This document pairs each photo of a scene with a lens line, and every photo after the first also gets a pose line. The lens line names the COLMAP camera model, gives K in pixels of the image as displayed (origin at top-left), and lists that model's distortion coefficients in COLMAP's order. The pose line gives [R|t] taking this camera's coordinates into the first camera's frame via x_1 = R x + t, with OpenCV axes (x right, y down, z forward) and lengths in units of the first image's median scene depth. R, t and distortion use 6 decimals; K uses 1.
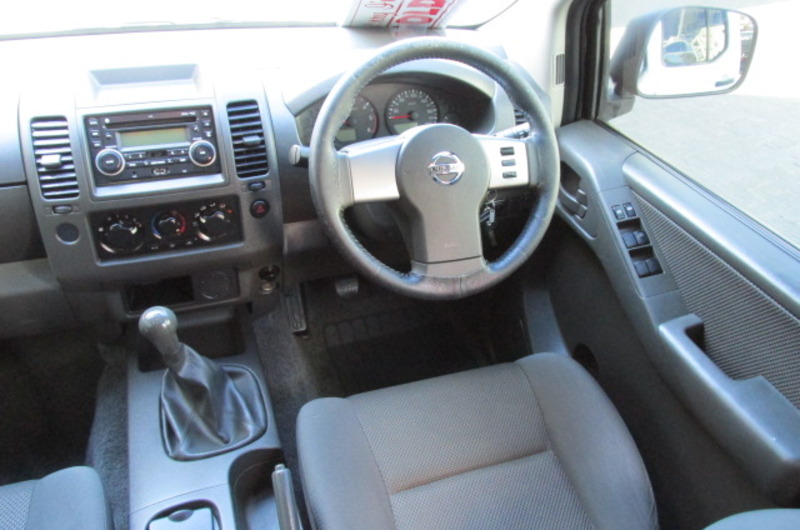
lens RADIAL K [[674.5, 0, 428.8], [0, 674.5, 265.5], [0, 0, 1]] dist [-0.000144, 0.011161]
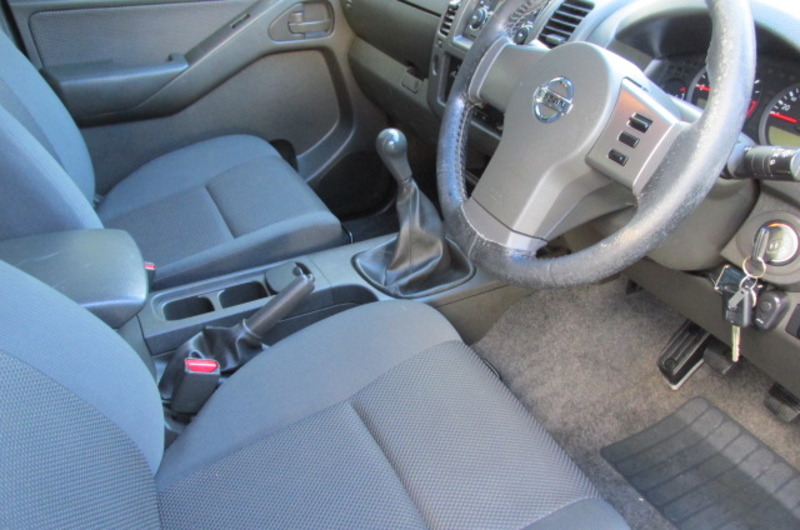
lens RADIAL K [[694.0, 0, 411.6], [0, 694.0, 265.5], [0, 0, 1]] dist [-0.018329, 0.006806]
pose [[0.103131, 0.473167, -0.874915, 0.688962], [-0.563173, 0.752813, 0.340748, -0.167008], [0.819878, 0.457587, 0.344114, 0.674383]]
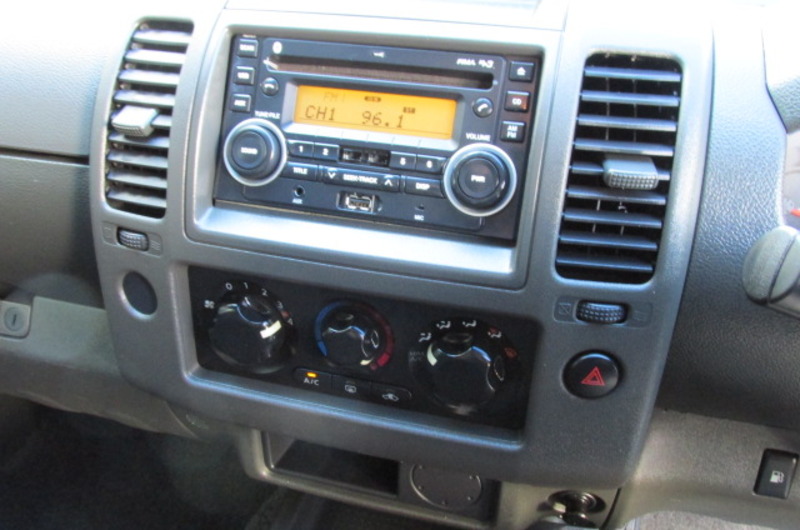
lens RADIAL K [[694.0, 0, 411.6], [0, 694.0, 265.5], [0, 0, 1]] dist [-0.018329, 0.006806]
pose [[0.805522, 0.271493, -0.526712, -0.165172], [-0.301855, 0.952896, 0.029530, -0.125322], [0.509920, 0.135204, 0.849530, 0.690322]]
